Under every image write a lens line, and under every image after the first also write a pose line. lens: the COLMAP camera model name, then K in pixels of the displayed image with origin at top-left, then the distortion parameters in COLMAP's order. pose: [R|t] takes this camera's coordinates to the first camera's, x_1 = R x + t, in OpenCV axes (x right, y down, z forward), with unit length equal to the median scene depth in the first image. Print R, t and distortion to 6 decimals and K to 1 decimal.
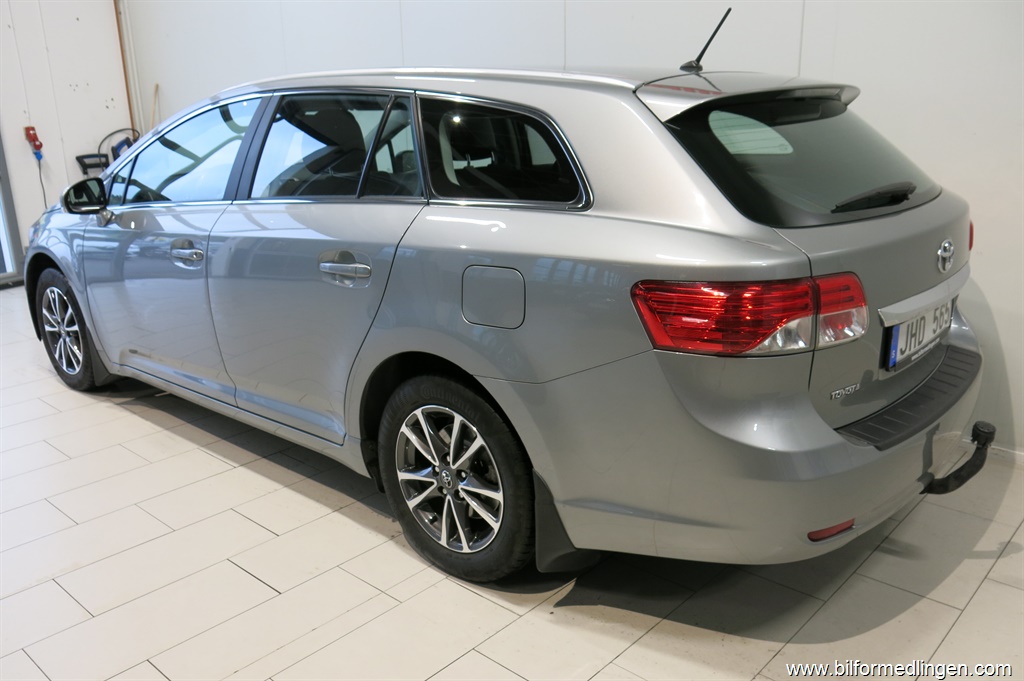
lens RADIAL K [[860.4, 0, 512.0], [0, 860.4, 340.5], [0, 0, 1]] dist [-0.010312, 0.002200]
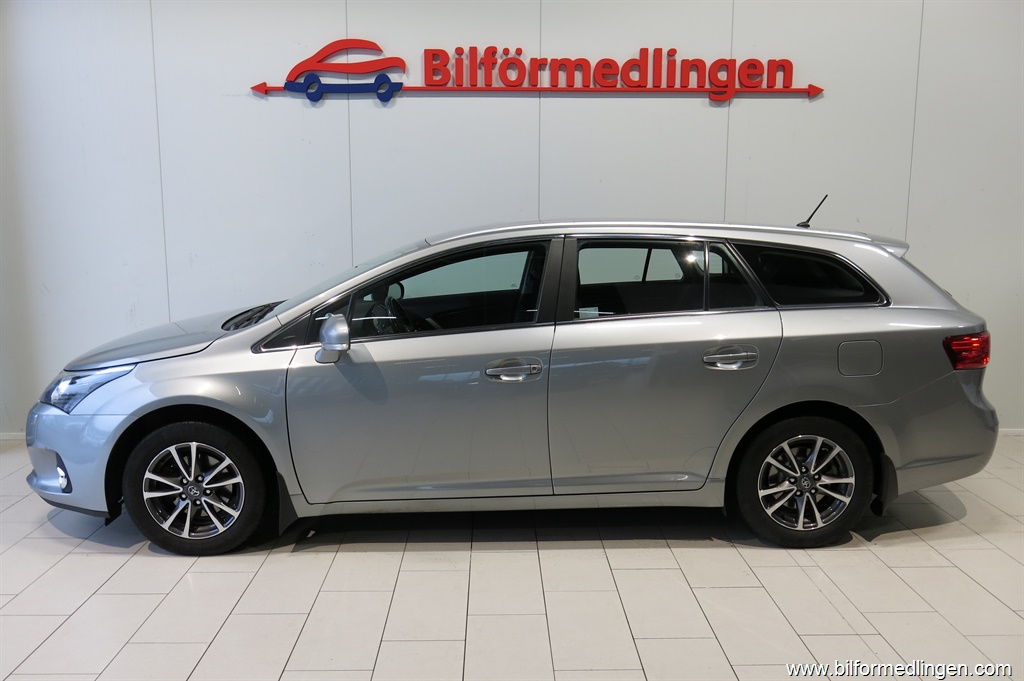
lens RADIAL K [[860.4, 0, 512.0], [0, 860.4, 340.5], [0, 0, 1]] dist [-0.010312, 0.002200]
pose [[0.716874, -0.082826, 0.692266, -1.506296], [0.174540, 0.982621, -0.063178, -0.086544], [-0.675002, 0.166119, 0.718872, 0.198337]]
